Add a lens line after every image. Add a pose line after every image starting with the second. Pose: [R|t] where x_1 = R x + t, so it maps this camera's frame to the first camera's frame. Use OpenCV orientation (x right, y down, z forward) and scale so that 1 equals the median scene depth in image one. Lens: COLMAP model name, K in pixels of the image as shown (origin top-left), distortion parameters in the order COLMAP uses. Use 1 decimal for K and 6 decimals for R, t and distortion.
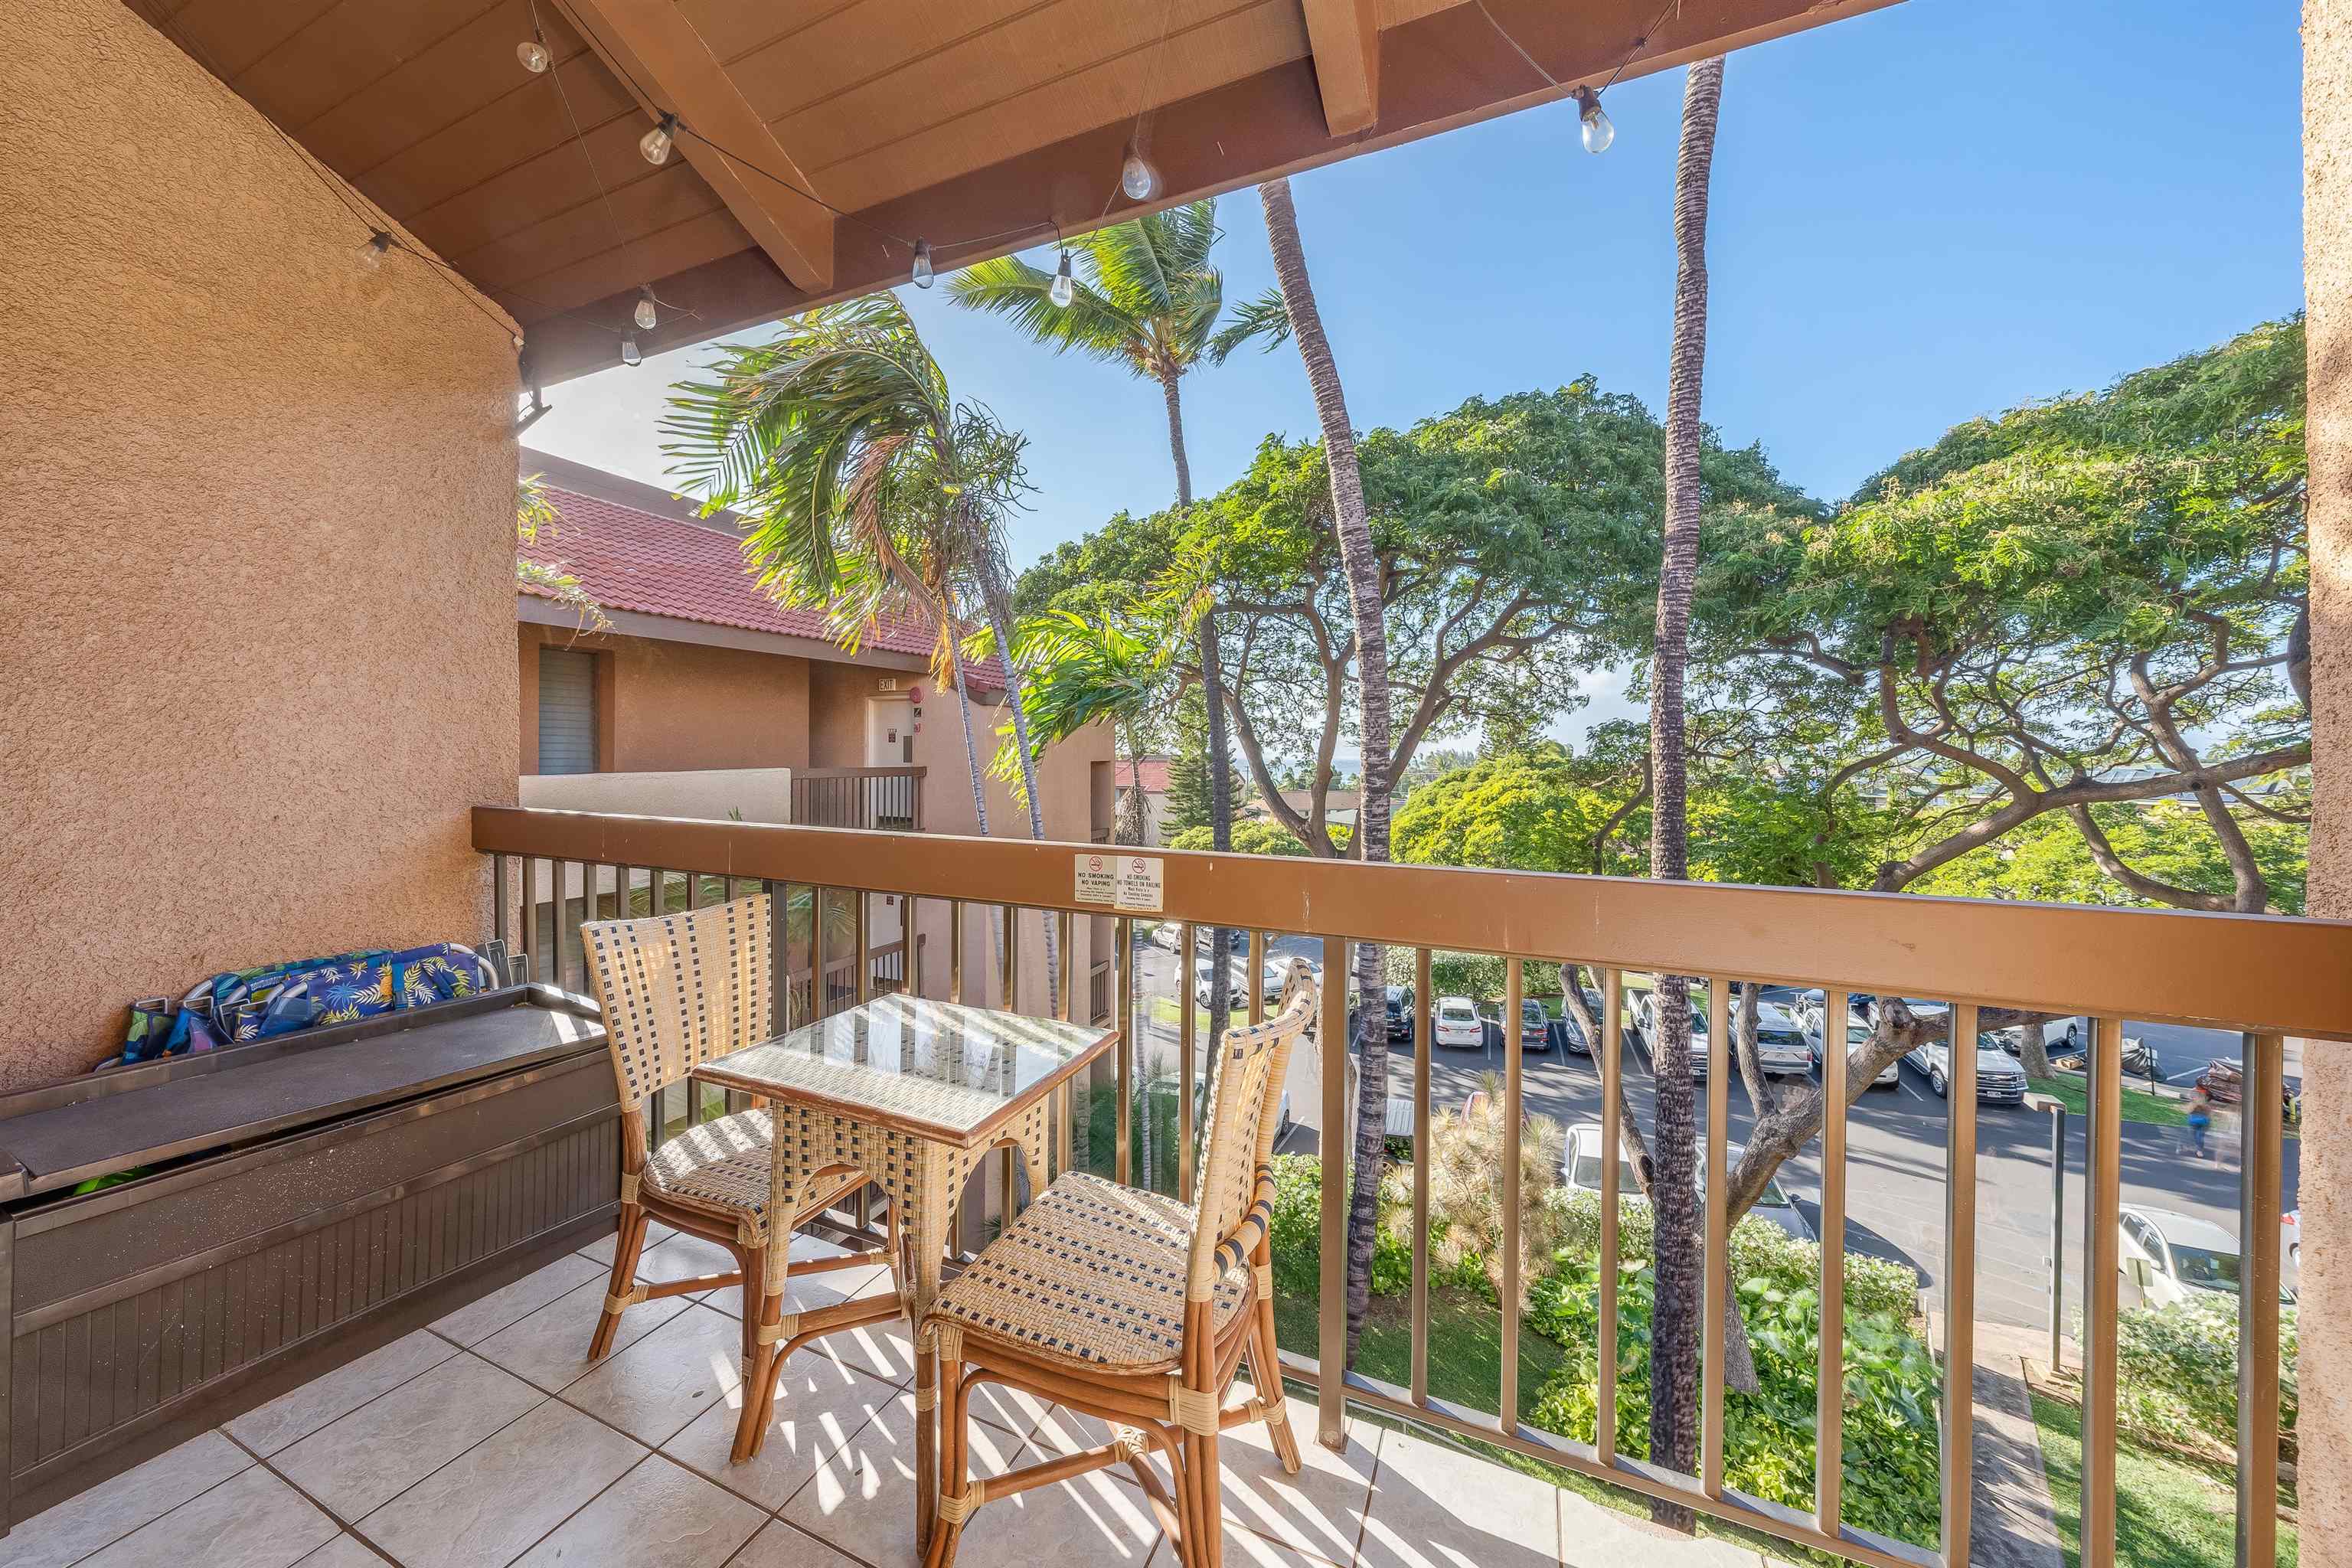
lens RADIAL K [[823.3, 0, 1199.4], [0, 823.3, 761.3], [0, 0, 1]] dist [-0.003398, 0.000613]
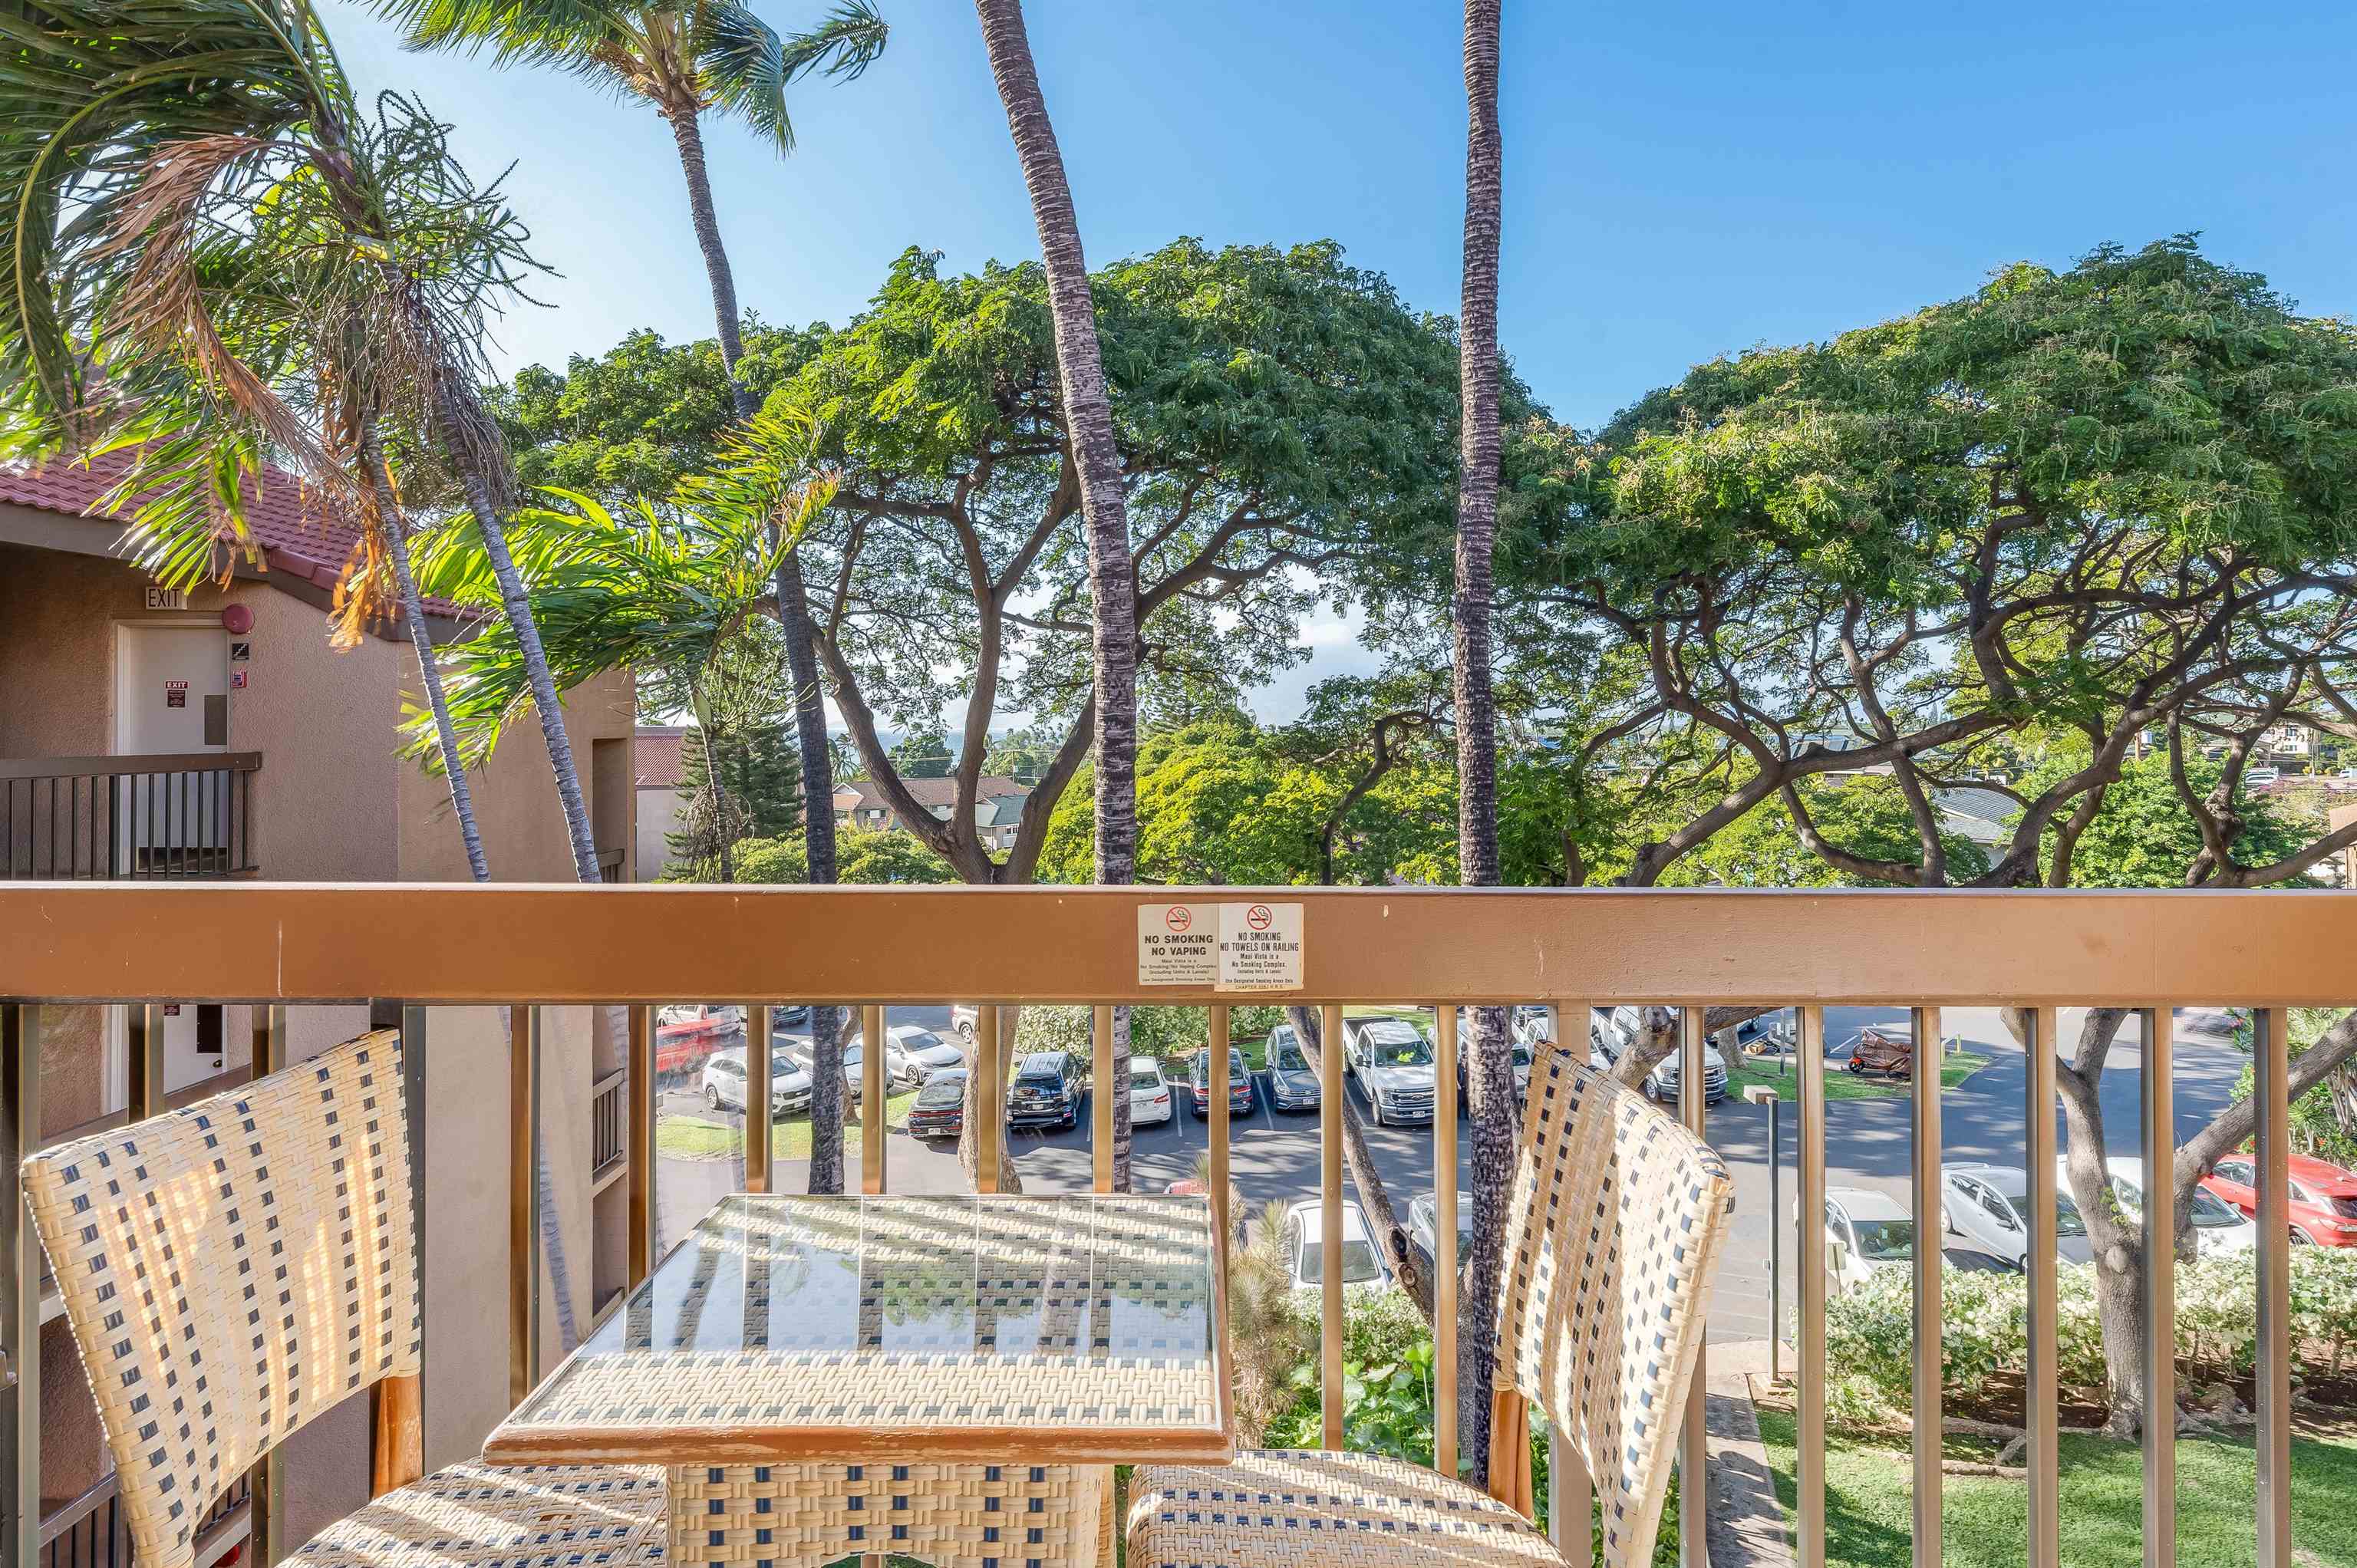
lens RADIAL K [[1171.8, 0, 1200.4], [0, 1171.8, 721.6], [0, 0, 1]] dist [0.000102, -0.001034]
pose [[0.909749, -0.004676, 0.415132, -0.103327], [0.008735, 0.999931, -0.007878, -0.002588], [-0.415066, 0.010793, 0.909727, 0.048941]]
